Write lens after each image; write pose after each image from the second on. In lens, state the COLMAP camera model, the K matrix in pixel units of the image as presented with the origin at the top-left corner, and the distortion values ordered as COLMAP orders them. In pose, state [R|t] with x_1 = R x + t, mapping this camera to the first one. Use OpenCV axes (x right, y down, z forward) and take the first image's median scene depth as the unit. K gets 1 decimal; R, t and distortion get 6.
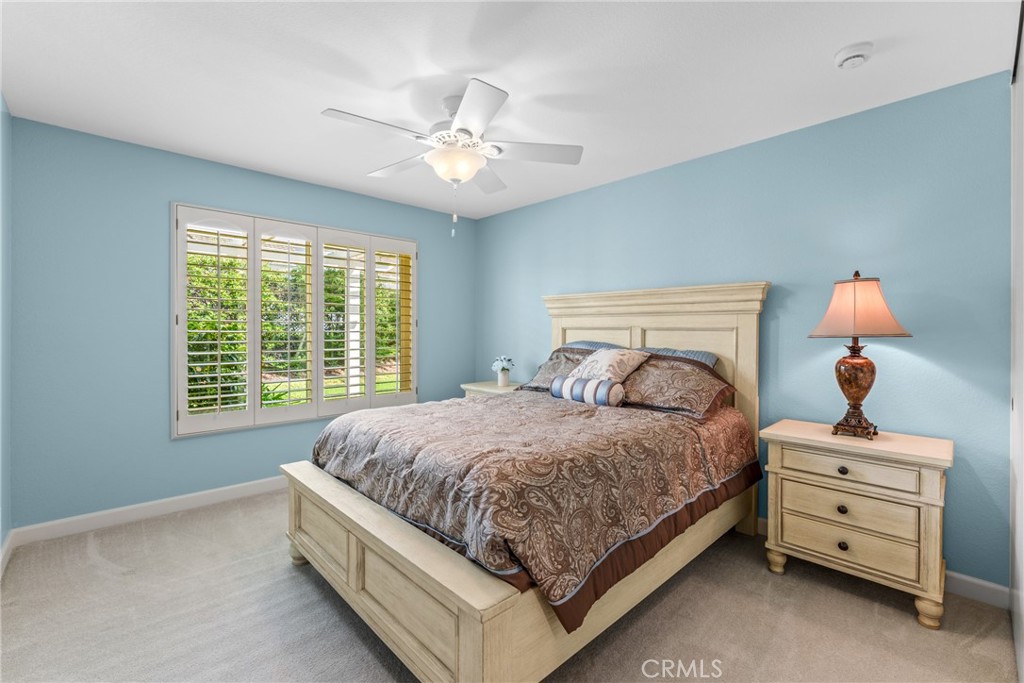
lens RADIAL K [[438.0, 0, 512.0], [0, 438.0, 341.5], [0, 0, 1]] dist [-0.038003, 0.000027]
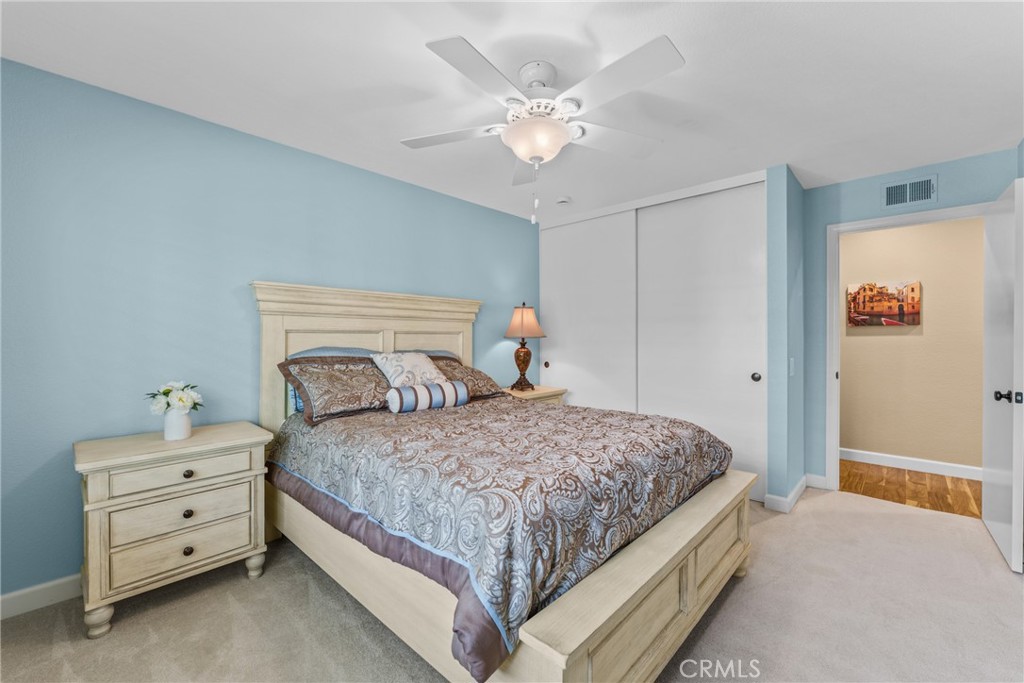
lens RADIAL K [[417.5, 0, 512.0], [0, 417.5, 341.5], [0, 0, 1]] dist [0.012145, -0.000141]
pose [[-0.065335, -0.015504, 0.997743, -0.700315], [0.026224, 0.999507, 0.017248, -0.017414], [-0.997519, 0.027291, -0.064896, 0.808024]]
